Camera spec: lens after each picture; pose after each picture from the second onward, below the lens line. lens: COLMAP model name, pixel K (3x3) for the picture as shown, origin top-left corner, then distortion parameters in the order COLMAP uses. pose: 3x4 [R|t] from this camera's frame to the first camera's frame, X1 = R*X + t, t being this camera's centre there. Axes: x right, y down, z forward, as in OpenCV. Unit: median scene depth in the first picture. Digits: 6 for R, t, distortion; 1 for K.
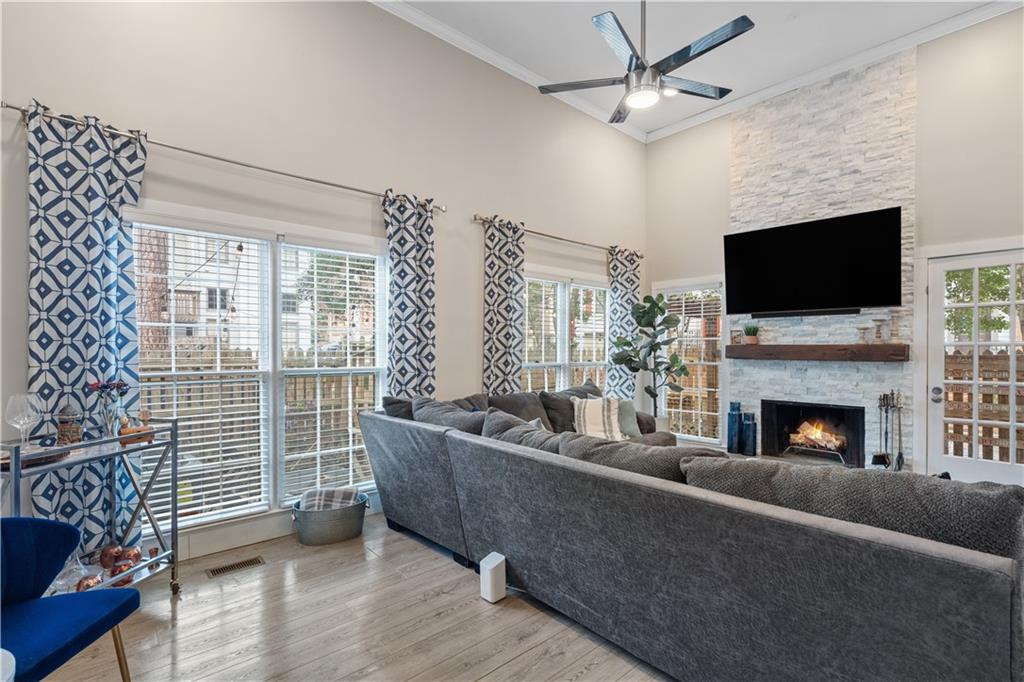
lens RADIAL K [[479.5, 0, 512.0], [0, 479.5, 341.0], [0, 0, 1]] dist [0.001350, 0.000218]
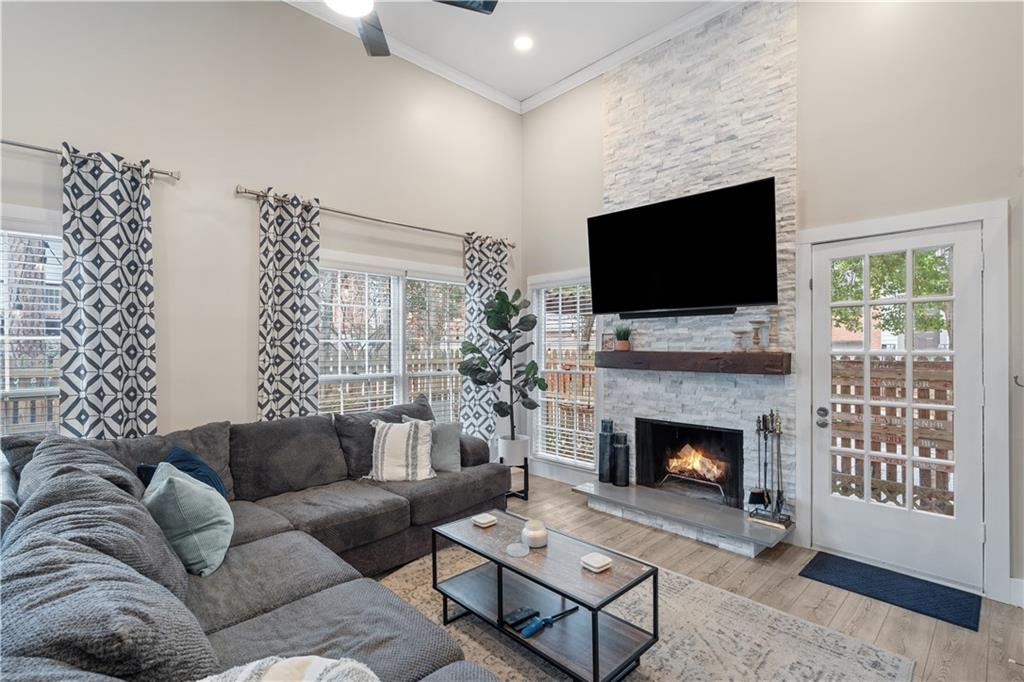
lens RADIAL K [[473.0, 0, 509.5], [0, 473.0, 335.9], [0, 0, 1]] dist [0.000084, 0.000467]
pose [[0.999578, -0.002593, 0.028946, 0.312062], [0.002739, 0.999984, -0.005017, -0.016545], [-0.028932, 0.005094, 0.999568, 0.214018]]
